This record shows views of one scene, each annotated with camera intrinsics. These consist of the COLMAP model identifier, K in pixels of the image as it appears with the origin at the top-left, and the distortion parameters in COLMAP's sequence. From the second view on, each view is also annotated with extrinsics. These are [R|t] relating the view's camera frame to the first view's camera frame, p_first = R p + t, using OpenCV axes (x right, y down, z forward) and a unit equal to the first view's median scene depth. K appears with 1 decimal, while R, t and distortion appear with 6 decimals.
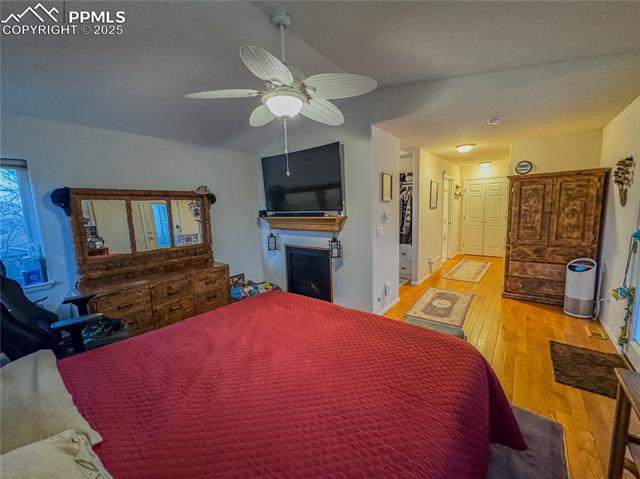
lens RADIAL K [[256.6, 0, 322.8], [0, 256.6, 239.3], [0, 0, 1]] dist [-0.000726, -0.000018]
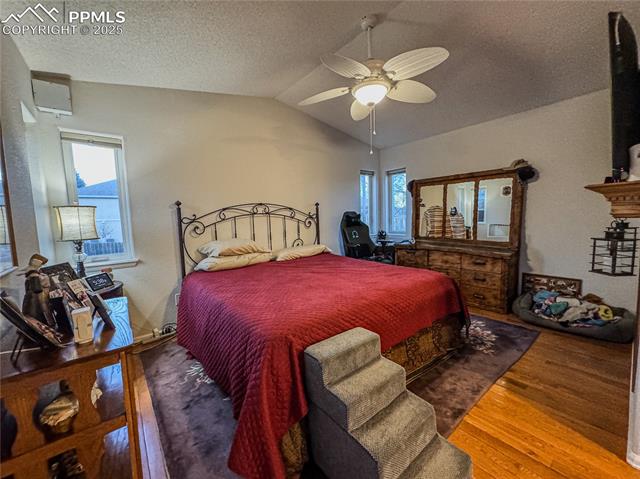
lens RADIAL K [[256.6, 0, 322.0], [0, 256.6, 239.6], [0, 0, 1]] dist [-0.000726, -0.000018]
pose [[-0.222231, 0.131715, -0.966056, 0.604079], [-0.086138, 0.984306, 0.154019, -0.017969], [0.971182, 0.117442, -0.207397, 0.602817]]
